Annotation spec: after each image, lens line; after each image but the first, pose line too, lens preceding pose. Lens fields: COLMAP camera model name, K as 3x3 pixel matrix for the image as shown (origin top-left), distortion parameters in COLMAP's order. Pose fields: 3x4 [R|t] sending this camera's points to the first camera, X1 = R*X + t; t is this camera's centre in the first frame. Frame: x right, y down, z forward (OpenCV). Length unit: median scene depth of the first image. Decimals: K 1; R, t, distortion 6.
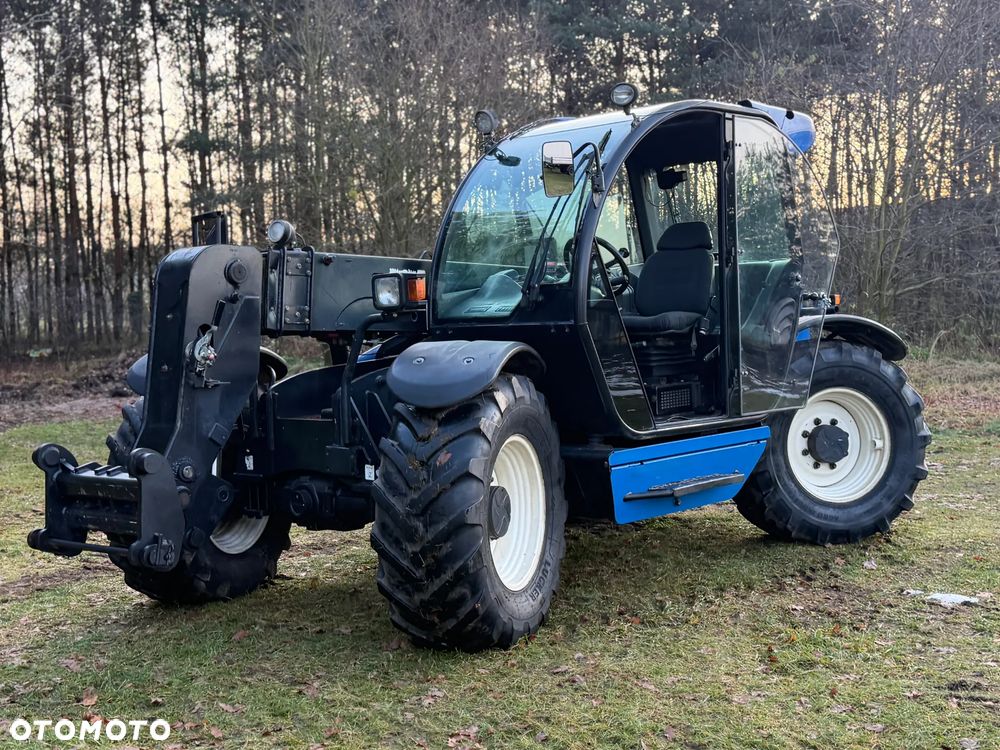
lens RADIAL K [[1329.1, 0, 500.0], [0, 1329.1, 375.0], [0, 0, 1]] dist [0.085832, -0.088123]
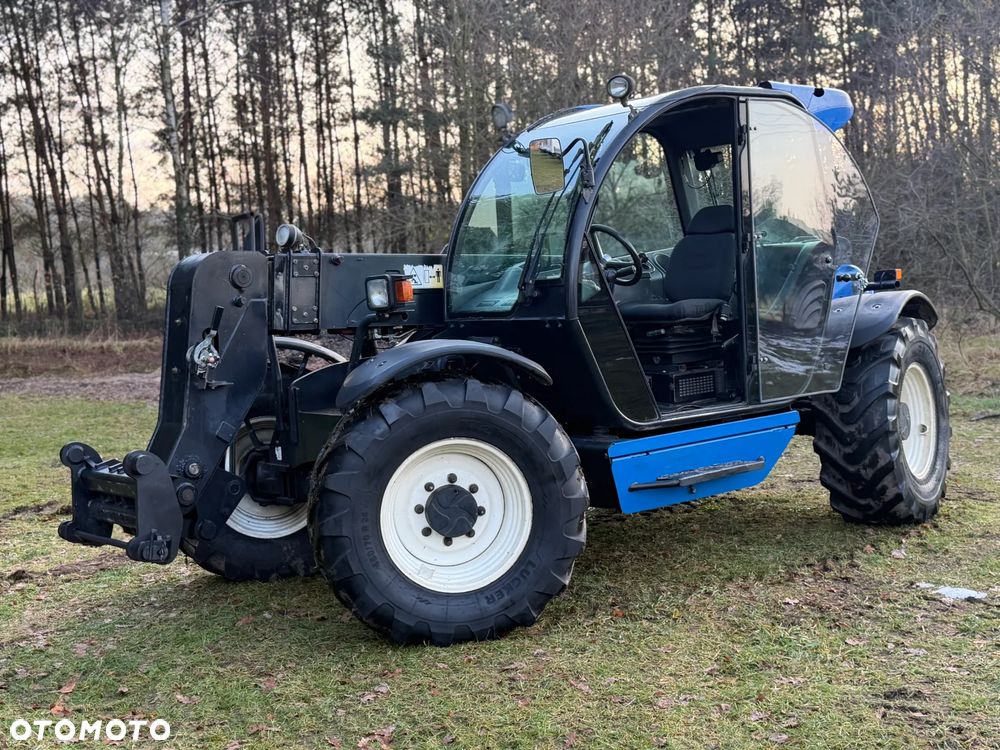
lens RADIAL K [[1329.1, 0, 500.0], [0, 1329.1, 375.0], [0, 0, 1]] dist [0.085832, -0.088123]
pose [[0.987786, -0.012010, -0.155352, 0.156532], [0.018123, 0.999113, 0.037998, -0.034175], [0.154758, -0.040350, 0.987128, -0.007616]]
